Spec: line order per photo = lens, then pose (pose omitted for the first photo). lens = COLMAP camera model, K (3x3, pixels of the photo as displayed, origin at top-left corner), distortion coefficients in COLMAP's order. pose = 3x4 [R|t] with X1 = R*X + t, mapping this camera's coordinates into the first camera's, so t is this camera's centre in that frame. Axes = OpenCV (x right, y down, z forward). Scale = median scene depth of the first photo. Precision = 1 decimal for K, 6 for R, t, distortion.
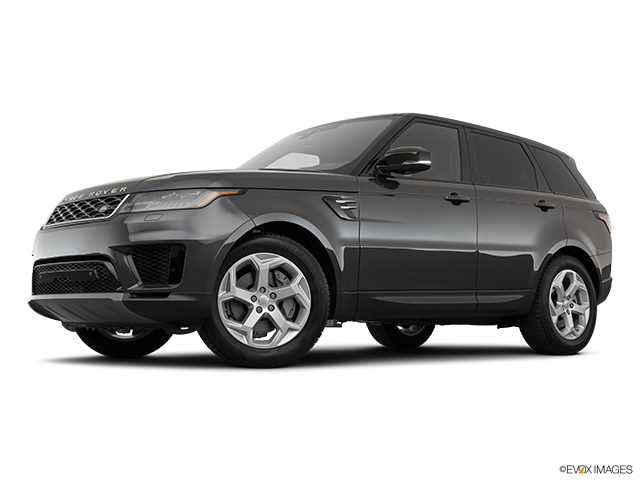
lens RADIAL K [[922.8, 0, 320.0], [0, 922.8, 240.0], [0, 0, 1]] dist [0.008257, 0.032717]
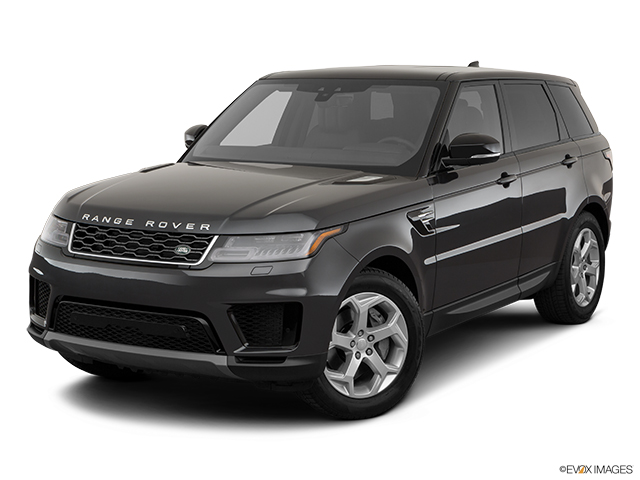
lens RADIAL K [[1321.5, 0, 320.0], [0, 1321.5, 240.0], [0, 0, 1]] dist [0.119894, 0.148215]
pose [[0.960595, -0.040617, 0.274969, -0.444561], [-0.017923, 0.978155, 0.207101, -0.295708], [-0.277374, -0.203868, 0.938883, -0.170328]]
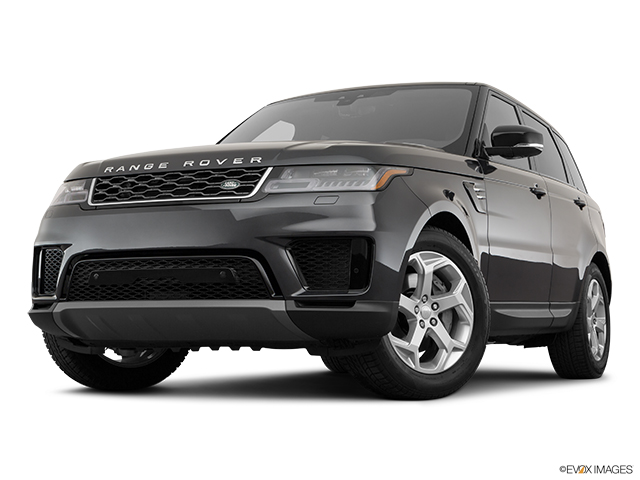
lens RADIAL K [[1186.2, 0, 320.0], [0, 1186.2, 240.0], [0, 0, 1]] dist [0.057405, -0.057038]
pose [[0.928664, 0.029484, 0.369749, -0.512789], [-0.029653, 0.999547, -0.005227, 0.012346], [-0.369736, -0.006110, 0.929117, 0.099835]]
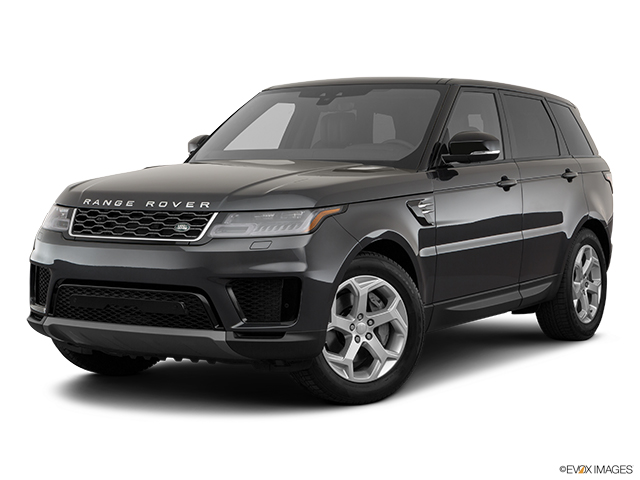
lens RADIAL K [[1321.5, 0, 320.0], [0, 1321.5, 240.0], [0, 0, 1]] dist [0.119894, 0.148215]
pose [[0.962017, -0.016908, 0.272464, -0.442384], [-0.019808, 0.991126, 0.131444, -0.184629], [-0.272268, -0.131848, 0.953145, -0.194184]]
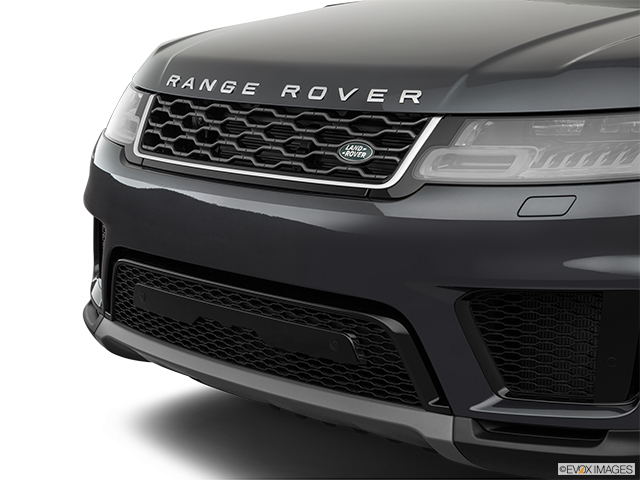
lens RADIAL K [[1289.9, 0, 320.2], [0, 1289.9, 229.9], [0, 0, 1]] dist [0.186099, -0.070487]
pose [[0.998784, -0.024357, 0.042863, -0.268316], [0.012661, 0.966996, 0.254476, -0.130506], [-0.047647, -0.253624, 0.966129, 0.516663]]
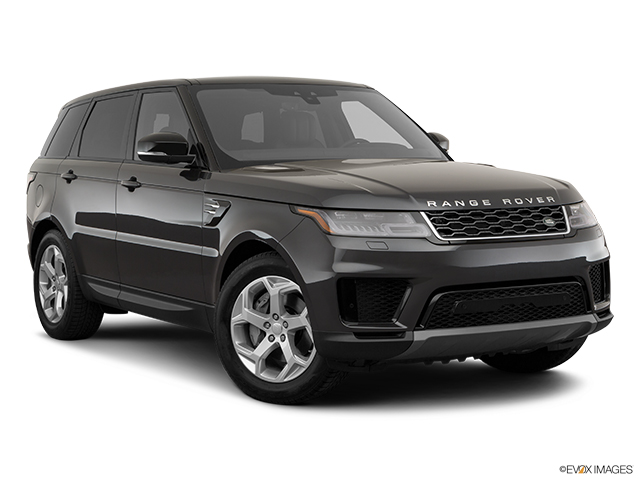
lens RADIAL K [[1321.5, 0, 320.0], [0, 1321.5, 240.0], [0, 0, 1]] dist [0.119894, 0.148215]
pose [[0.167150, -0.066080, 0.983714, -1.518733], [-0.060881, 0.995156, 0.077193, -0.101473], [-0.984050, -0.072792, 0.162318, 1.005803]]
